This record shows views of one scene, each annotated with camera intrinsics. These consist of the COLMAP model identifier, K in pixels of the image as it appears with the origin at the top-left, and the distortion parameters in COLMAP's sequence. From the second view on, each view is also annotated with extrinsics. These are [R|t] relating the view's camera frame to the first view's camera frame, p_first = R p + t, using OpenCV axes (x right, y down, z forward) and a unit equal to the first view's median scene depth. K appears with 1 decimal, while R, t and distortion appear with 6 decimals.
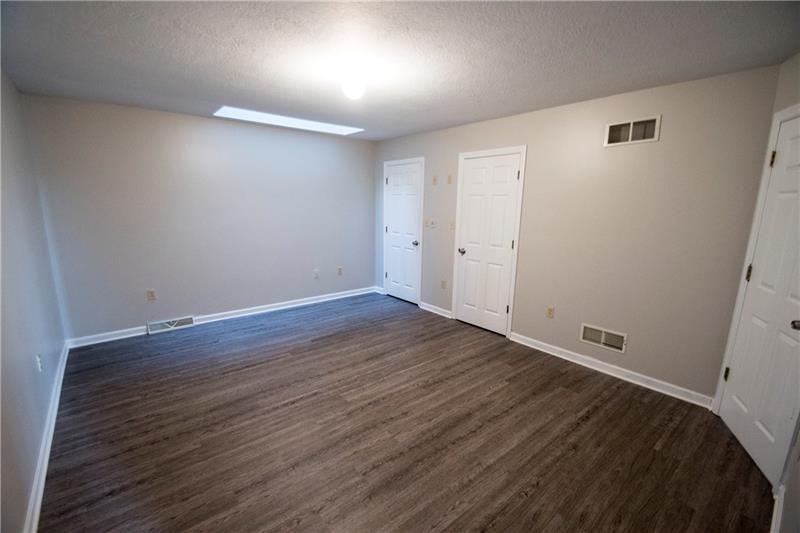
lens RADIAL K [[351.2, 0, 396.6], [0, 351.2, 270.6], [0, 0, 1]] dist [0.002632, -0.001279]
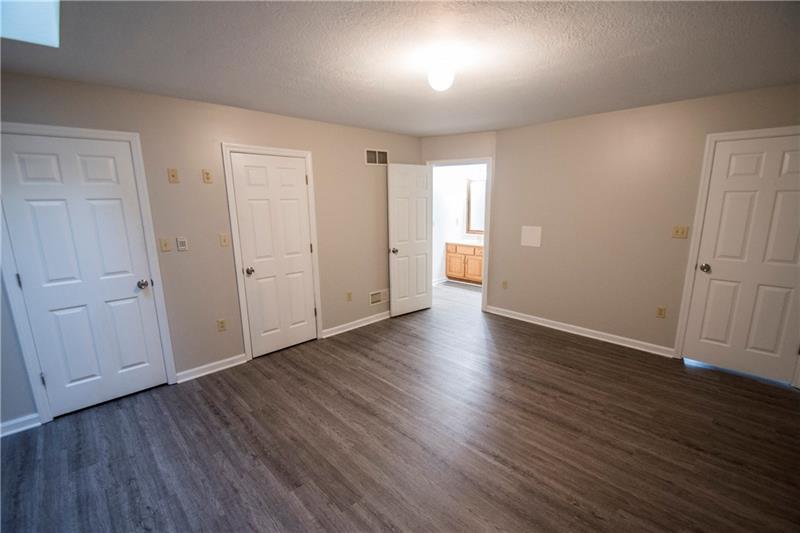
lens RADIAL K [[351.2, 0, 396.7], [0, 351.2, 267.2], [0, 0, 1]] dist [0.002632, -0.001279]
pose [[-0.066538, -0.203553, 0.976800, -0.688427], [0.199724, 0.956440, 0.212915, -0.189029], [-0.977590, 0.209258, -0.022985, 0.797760]]
